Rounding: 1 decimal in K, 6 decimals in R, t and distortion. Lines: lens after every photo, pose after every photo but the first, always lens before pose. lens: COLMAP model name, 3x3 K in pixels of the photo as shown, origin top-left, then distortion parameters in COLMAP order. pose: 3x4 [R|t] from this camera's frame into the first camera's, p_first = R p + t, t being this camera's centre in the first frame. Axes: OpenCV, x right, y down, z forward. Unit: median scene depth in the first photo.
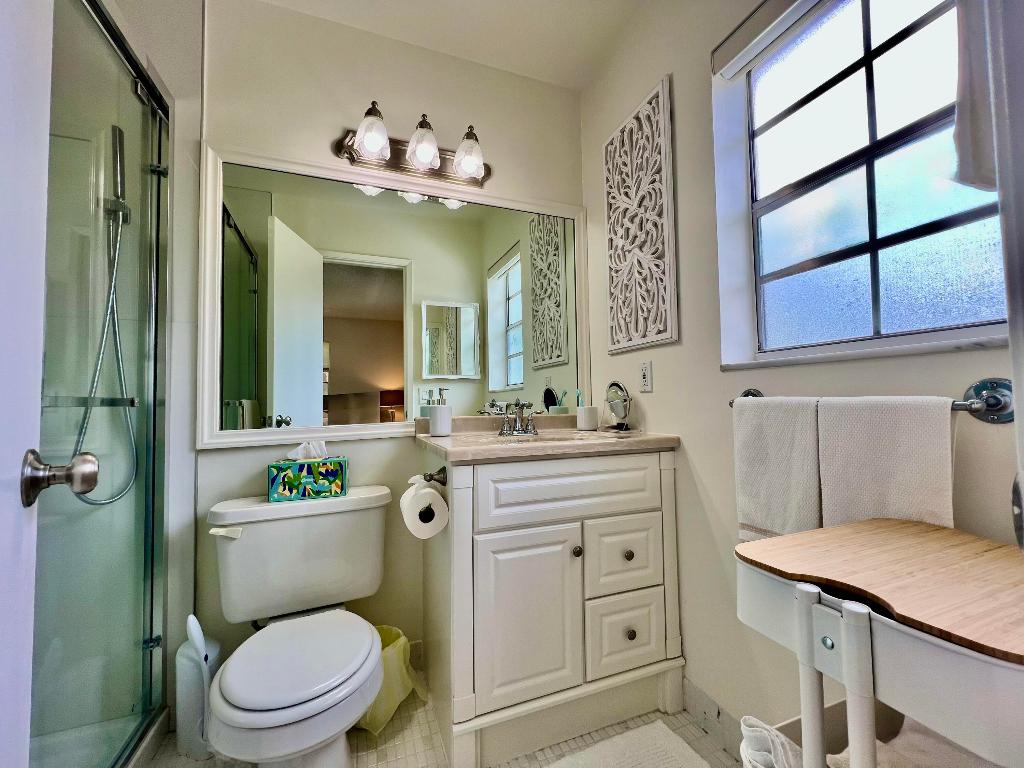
lens RADIAL K [[409.2, 0, 511.9], [0, 409.2, 386.1], [0, 0, 1]] dist [-0.002316, 0.001282]
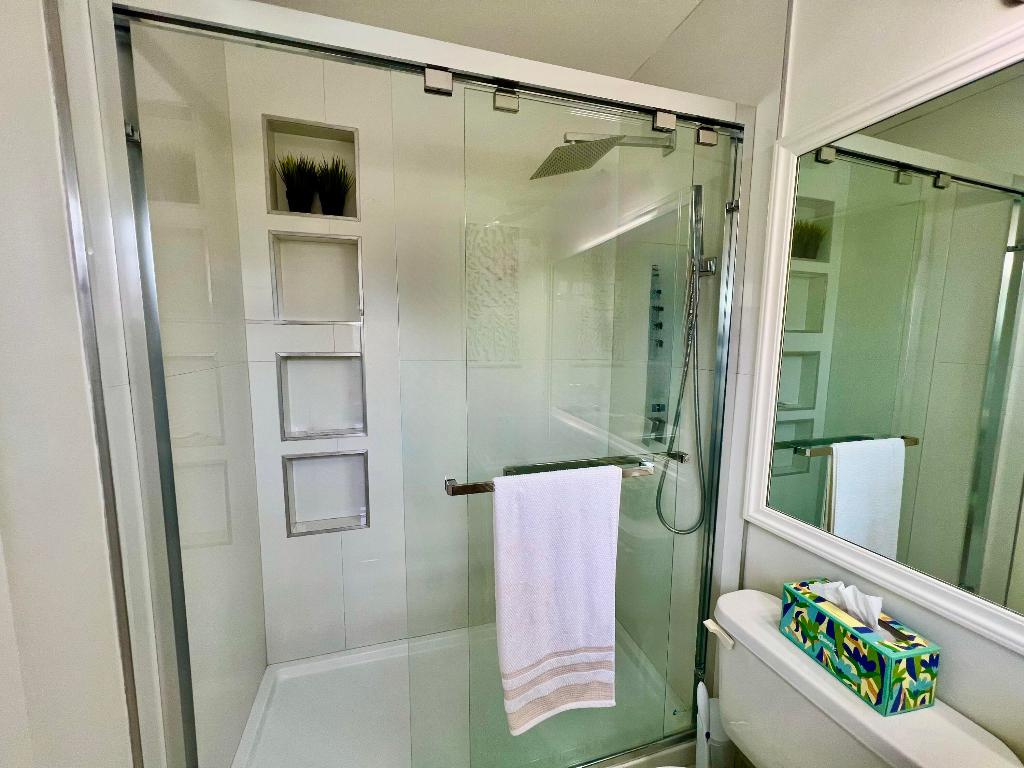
lens RADIAL K [[409.2, 0, 510.7], [0, 409.2, 386.2], [0, 0, 1]] dist [-0.002316, 0.001282]
pose [[-0.065798, 0.139129, -0.988086, 0.111689], [0.034279, 0.989963, 0.137110, -0.271554], [0.997244, -0.024849, -0.069907, 0.556897]]
